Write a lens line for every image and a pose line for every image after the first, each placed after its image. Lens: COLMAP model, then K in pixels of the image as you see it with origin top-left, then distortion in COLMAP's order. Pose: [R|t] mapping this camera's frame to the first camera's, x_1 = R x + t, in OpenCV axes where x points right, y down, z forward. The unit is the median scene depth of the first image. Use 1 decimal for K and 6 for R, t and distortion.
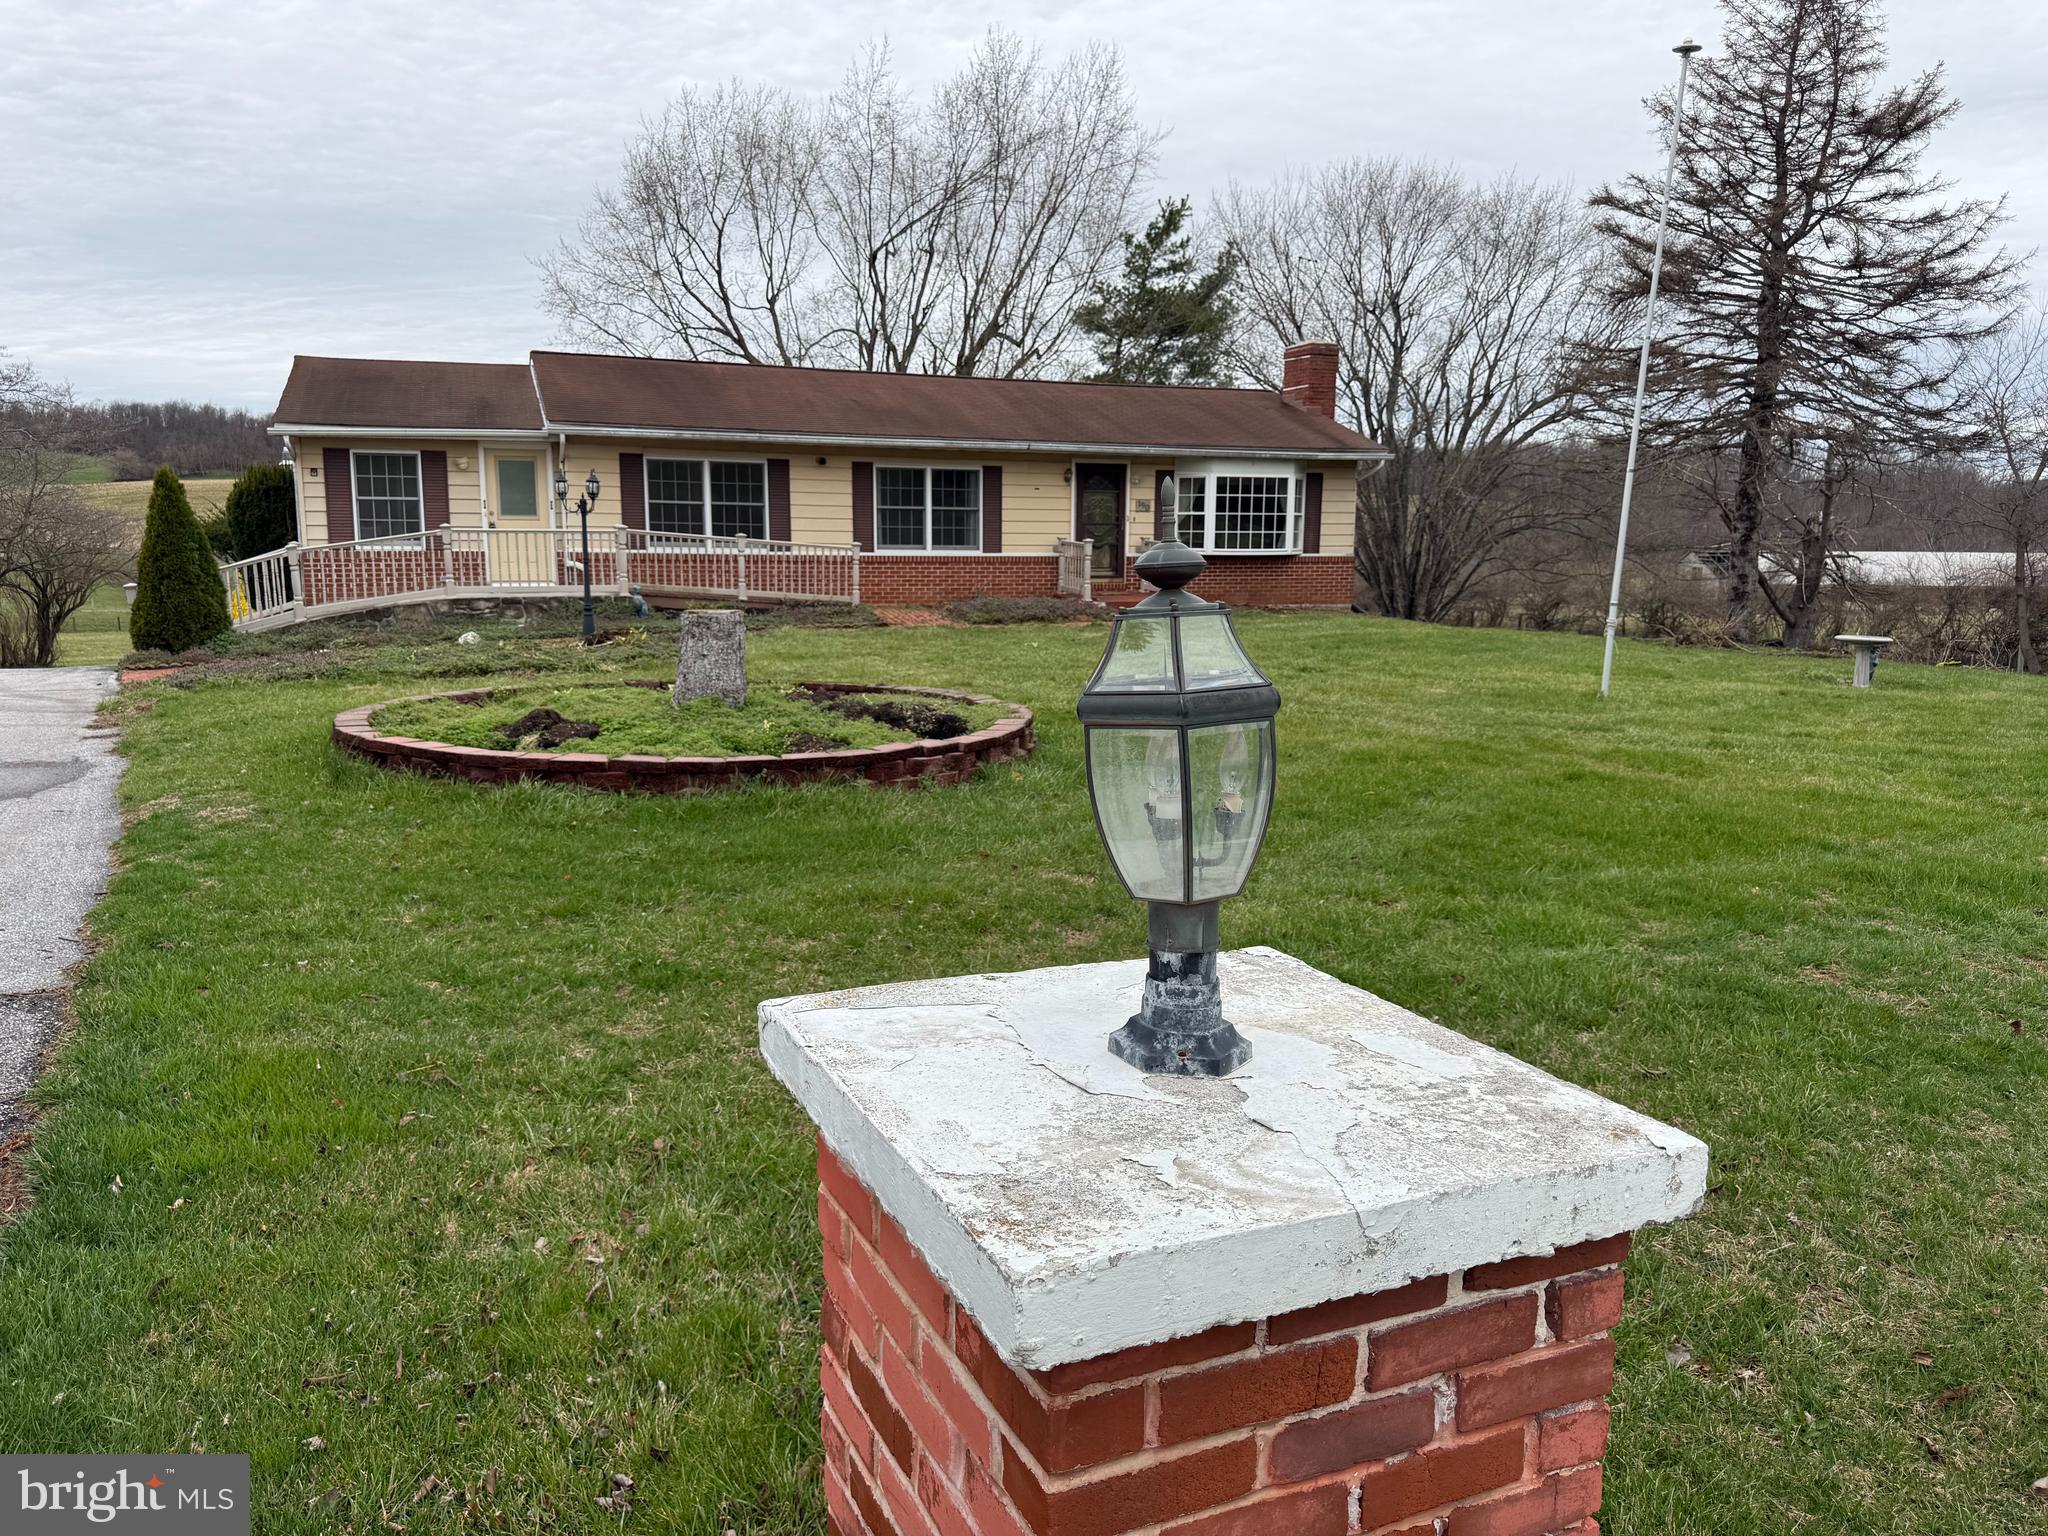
lens RADIAL K [[1451.4, 0, 1032.7], [0, 1451.4, 771.9], [0, 0, 1]] dist [0.106001, -0.174096]
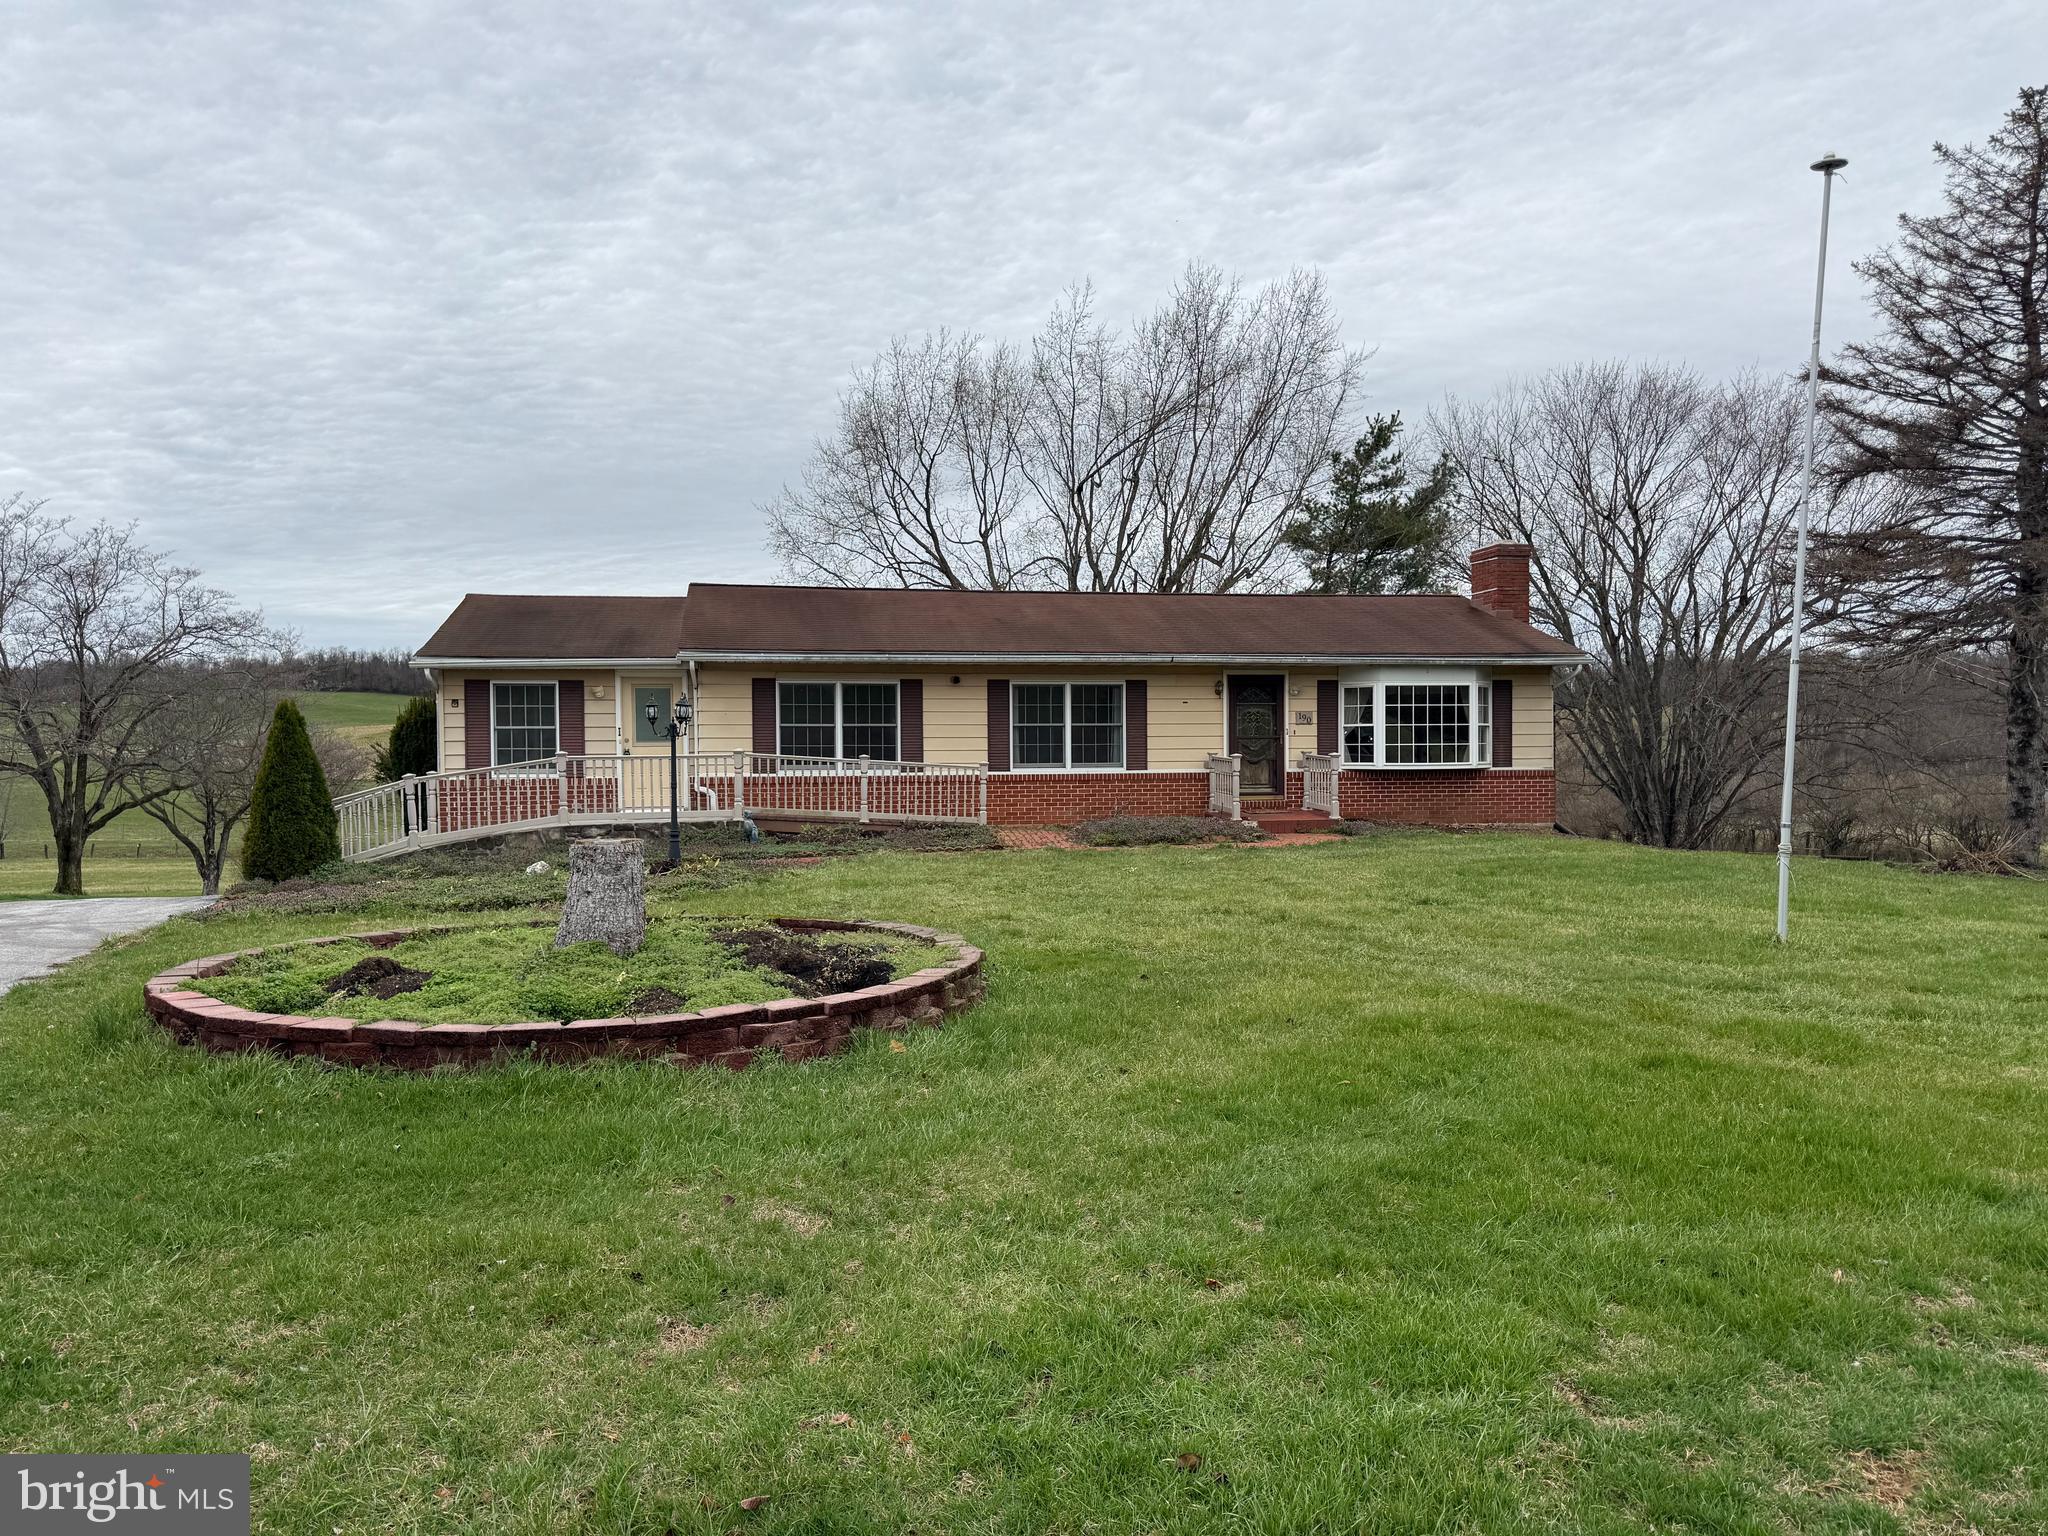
lens RADIAL K [[1433.2, 0, 1057.0], [0, 1433.2, 770.4], [0, 0, 1]] dist [0.115482, -0.158161]
pose [[0.984626, -0.013520, -0.174151, 0.083445], [-0.012831, 0.988708, -0.149302, -0.011662], [0.174203, 0.149242, 0.973335, 0.090522]]
